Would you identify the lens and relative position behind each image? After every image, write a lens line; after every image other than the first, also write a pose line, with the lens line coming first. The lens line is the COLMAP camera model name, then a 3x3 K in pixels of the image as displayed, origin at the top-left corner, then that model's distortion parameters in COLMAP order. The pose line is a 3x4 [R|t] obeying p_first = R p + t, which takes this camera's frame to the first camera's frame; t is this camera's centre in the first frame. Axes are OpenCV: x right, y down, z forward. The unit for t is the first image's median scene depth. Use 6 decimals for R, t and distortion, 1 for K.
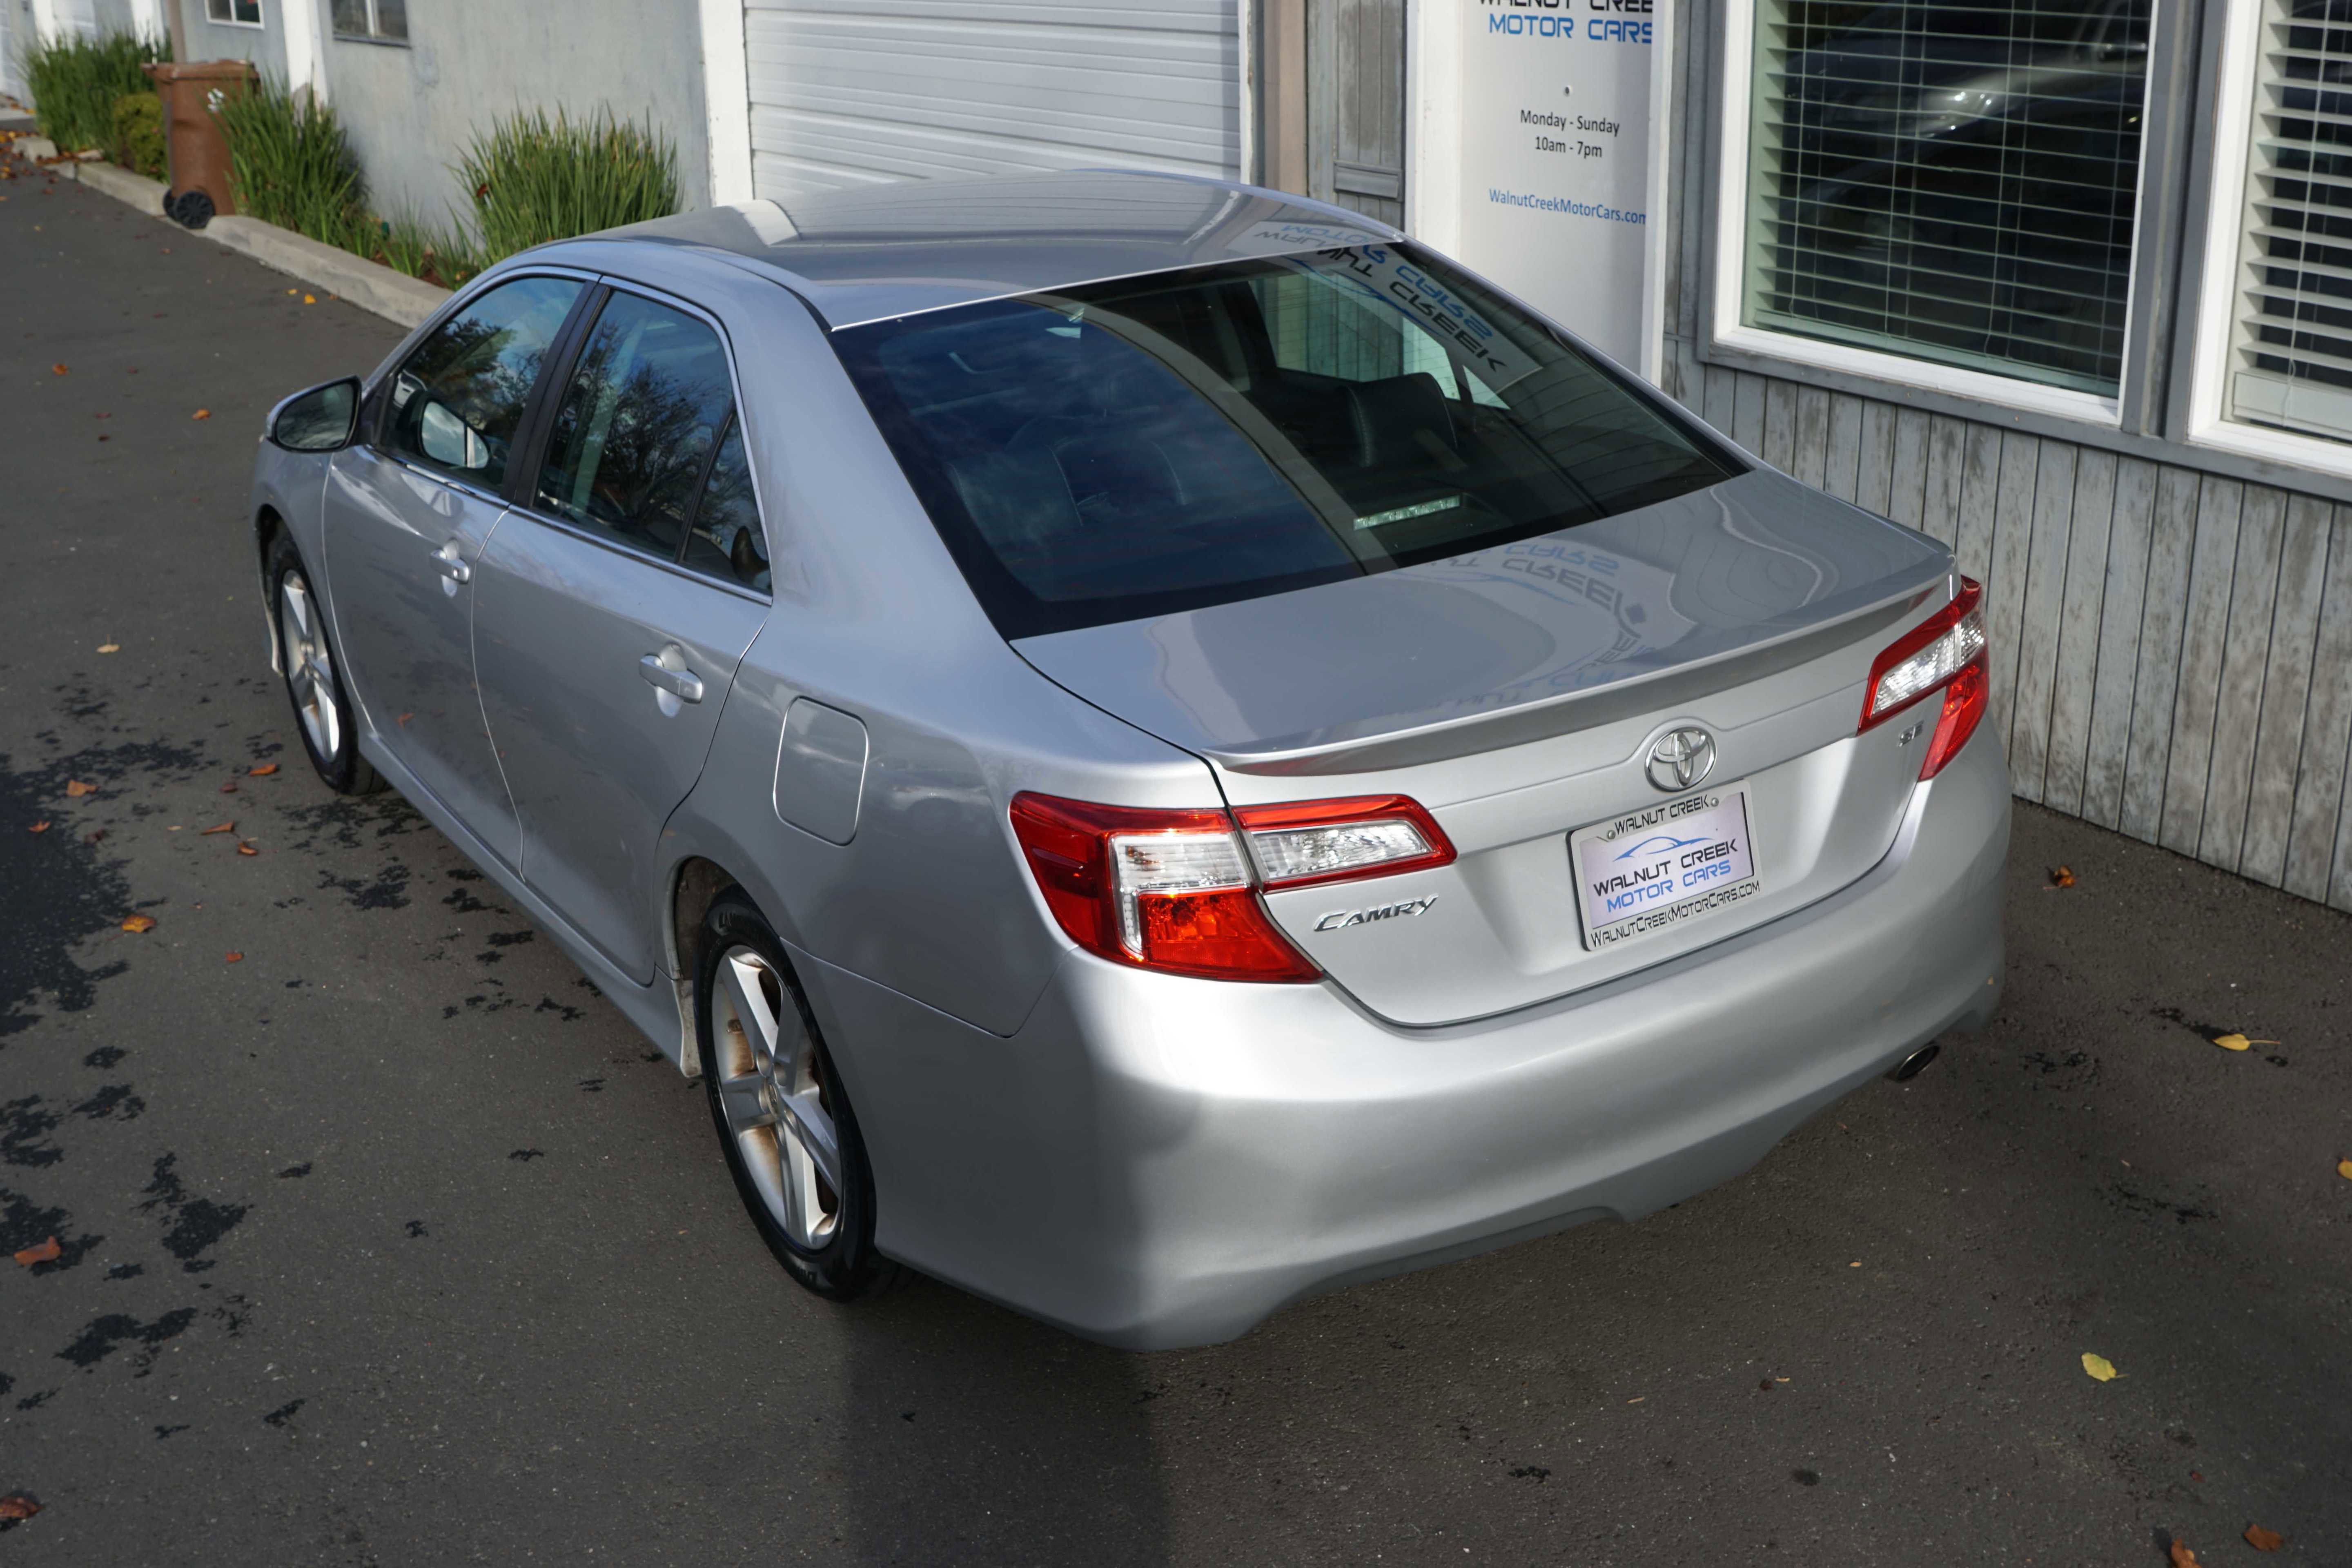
lens RADIAL K [[2529.8, 0, 1186.7], [0, 2529.8, 785.9], [0, 0, 1]] dist [-0.140465, 0.096786]
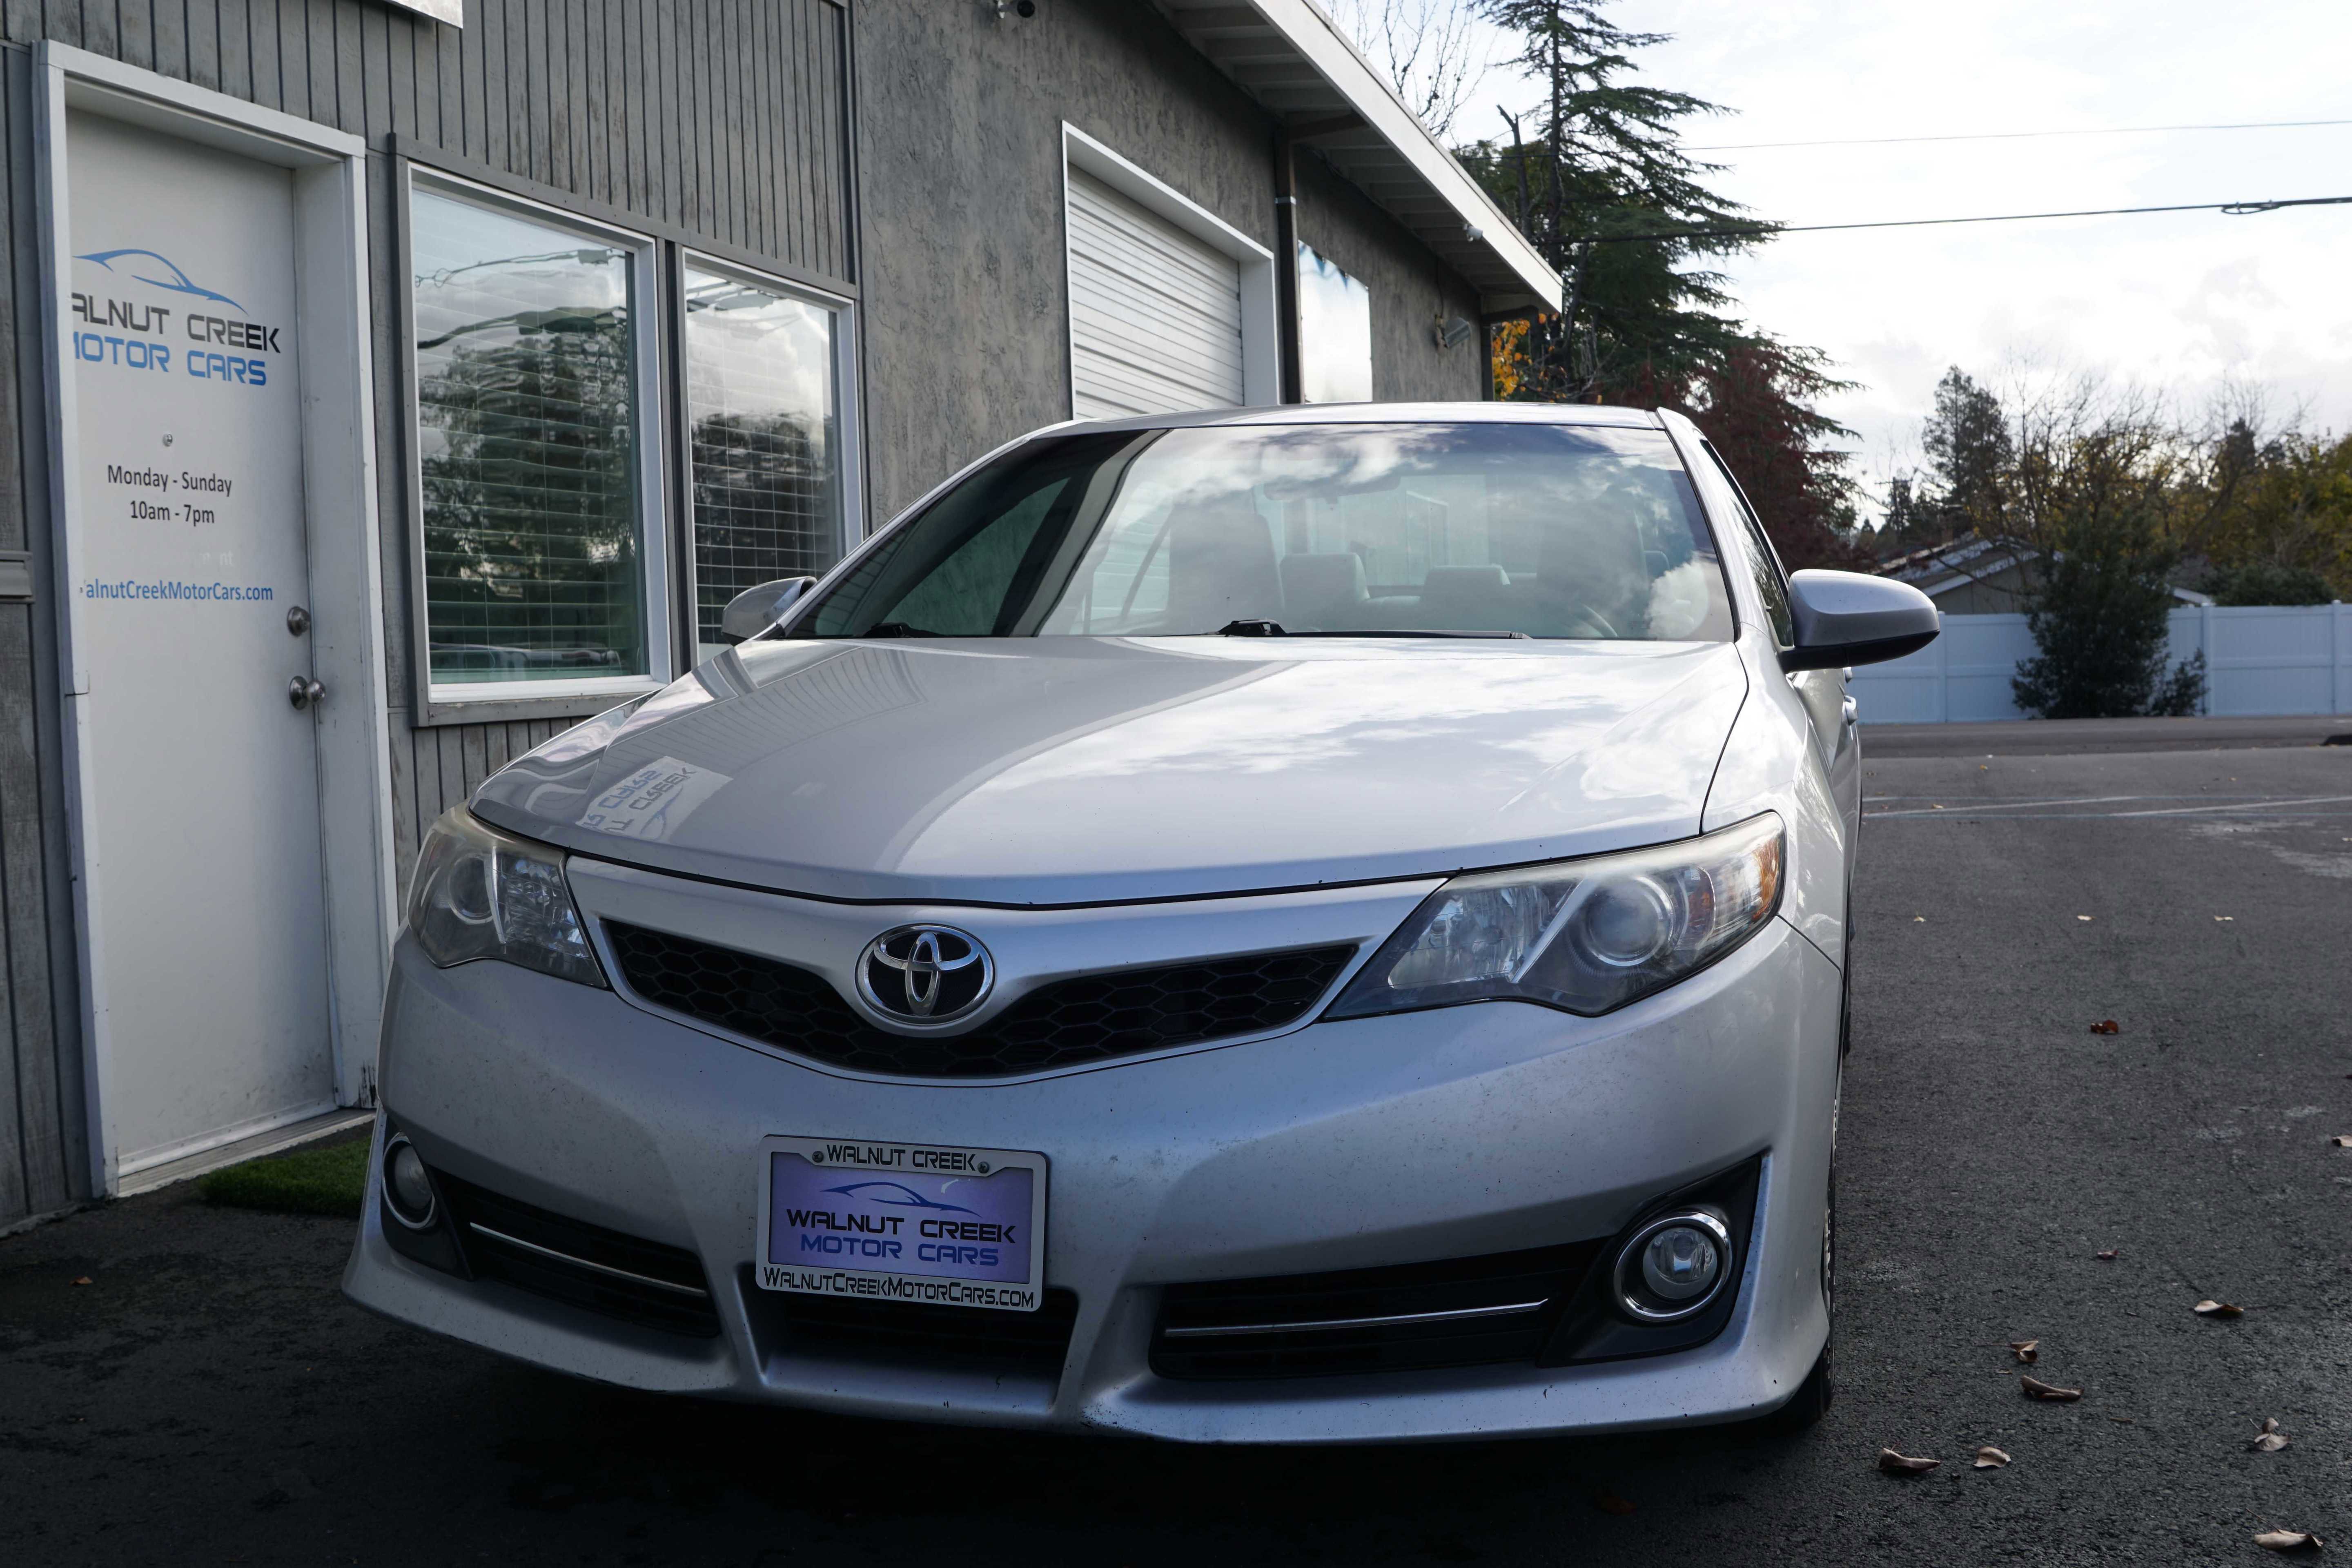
lens RADIAL K [[2529.8, 0, 1186.7], [0, 2529.8, 785.9], [0, 0, 1]] dist [-0.140465, 0.096786]
pose [[-0.670736, 0.006057, 0.741672, -0.810520], [0.298662, 0.917519, 0.262603, -0.378272], [-0.678907, 0.397646, -0.617222, 1.710517]]
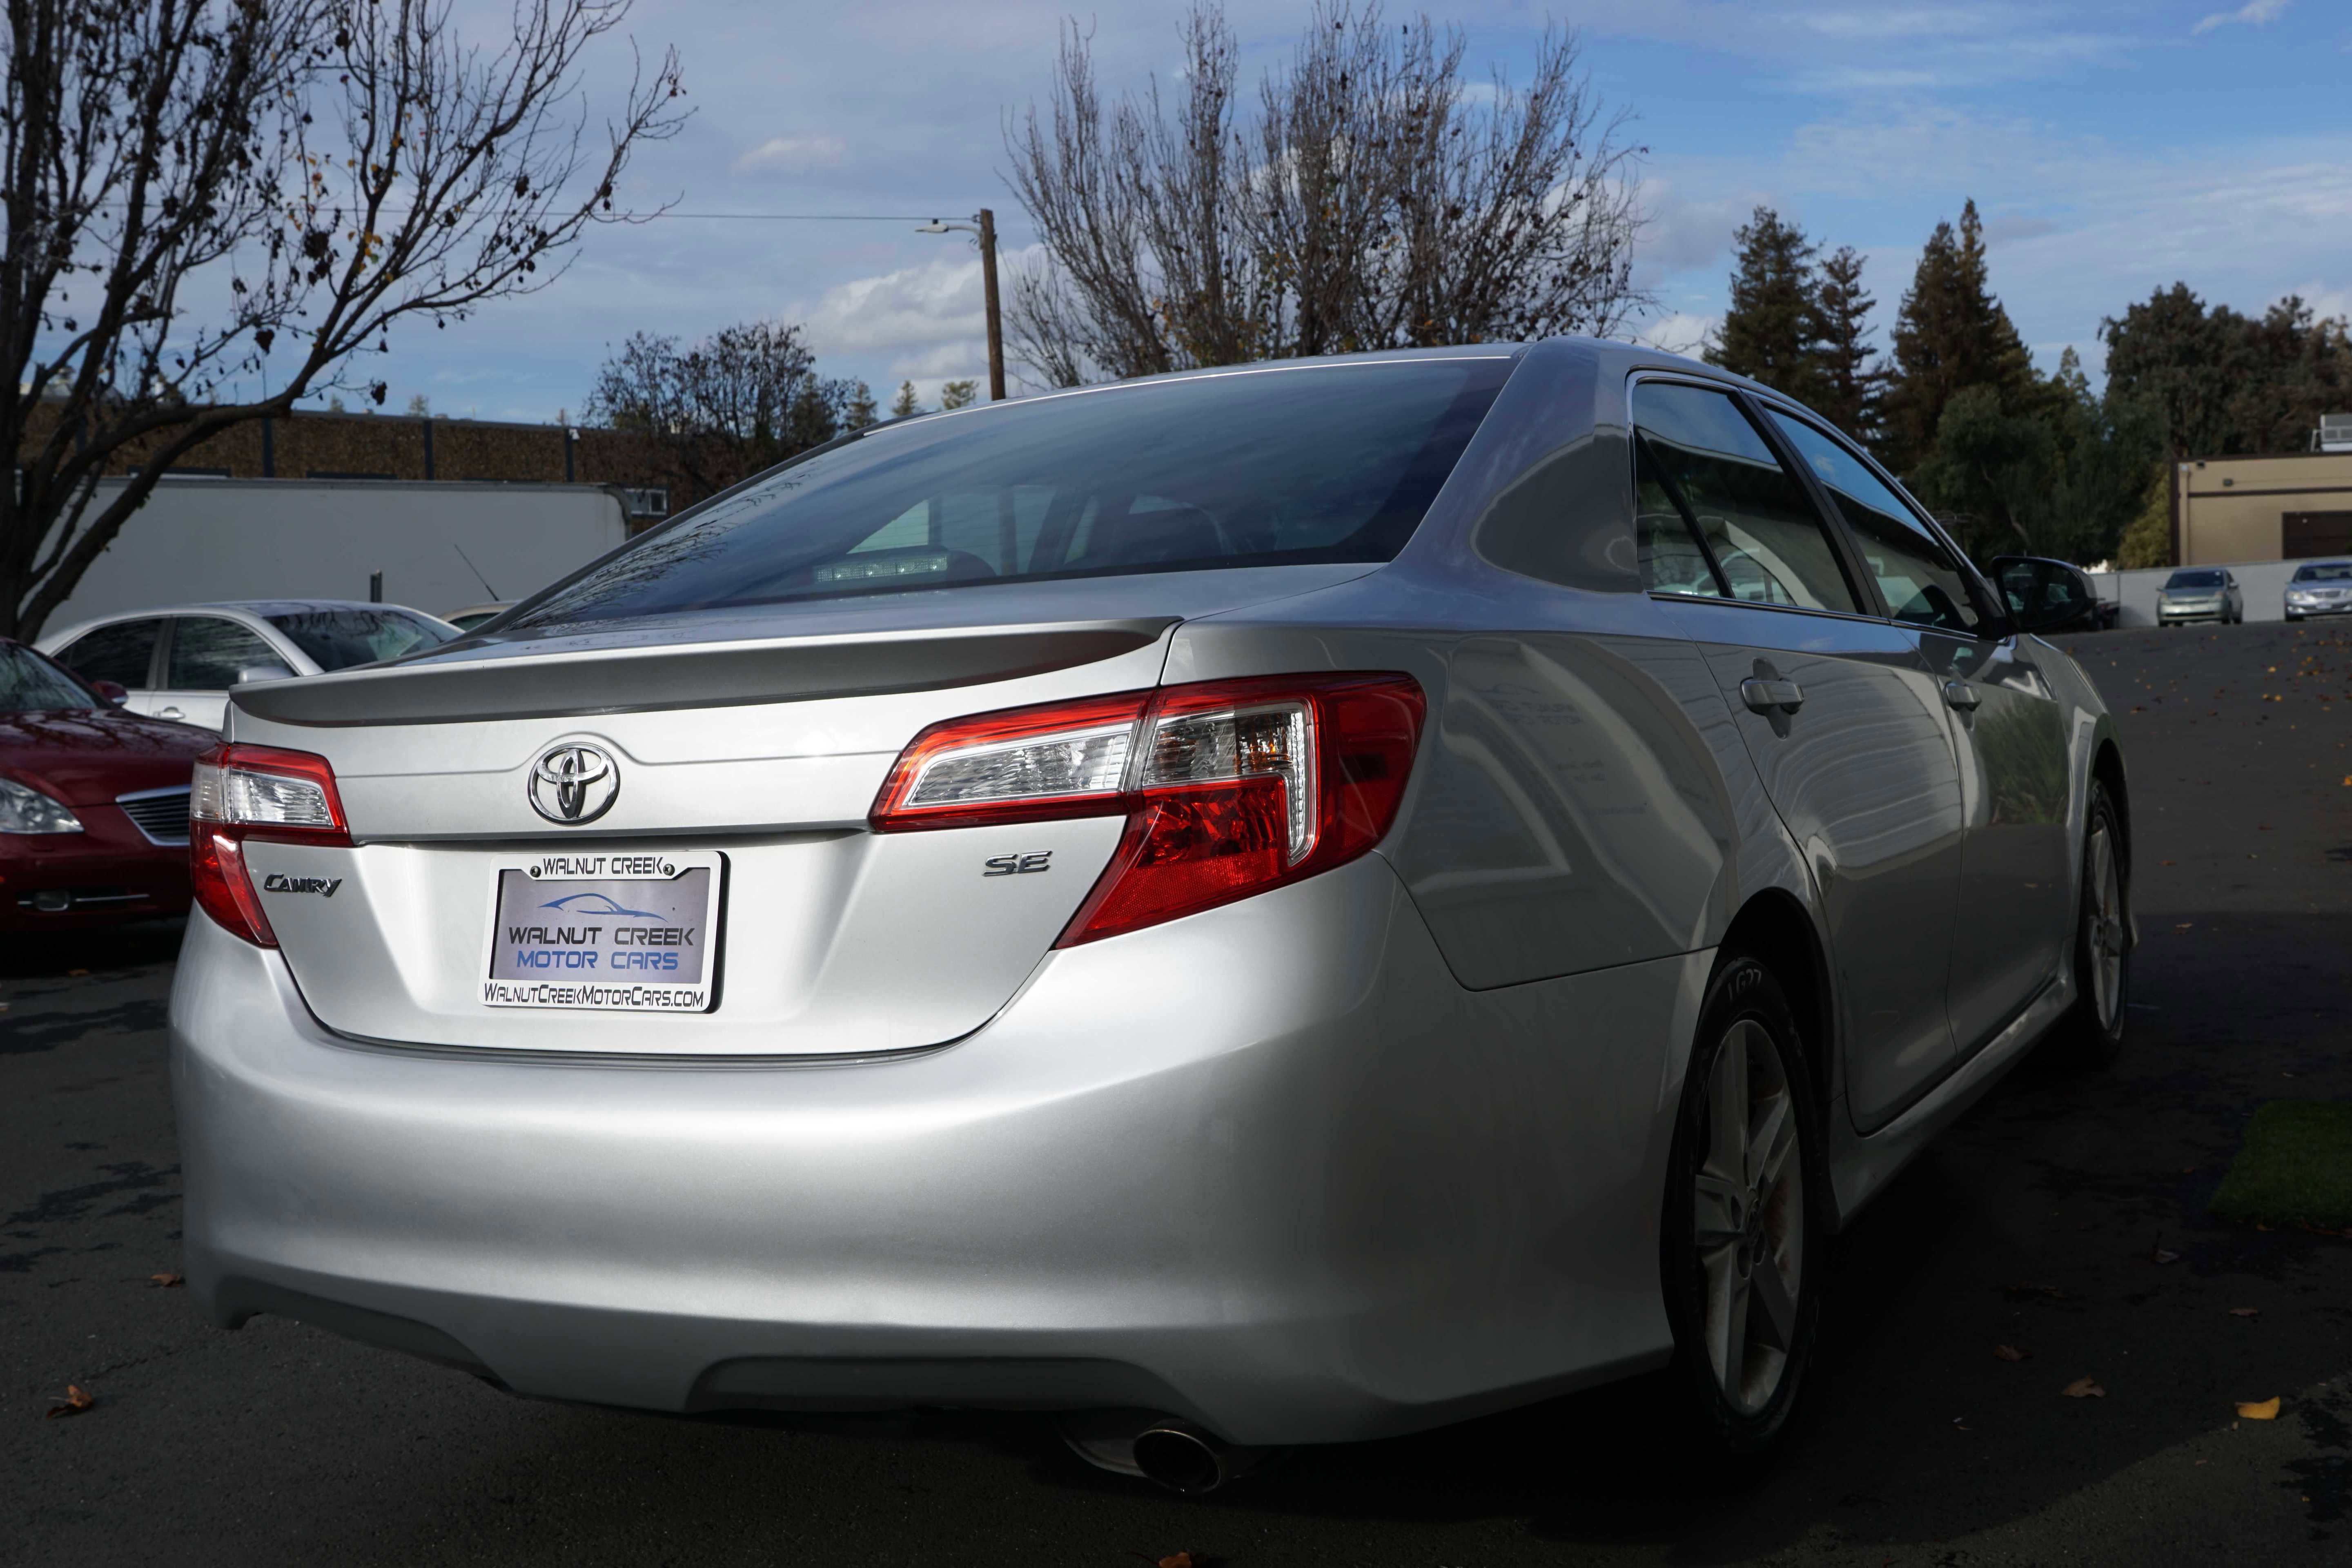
lens RADIAL K [[2529.8, 0, 1186.7], [0, 2529.8, 785.9], [0, 0, 1]] dist [-0.140465, 0.096786]
pose [[0.490172, 0.066715, -0.869069, 0.637127], [-0.275511, 0.957806, -0.081867, 0.000921], [0.826937, 0.279567, 0.487870, 0.509081]]
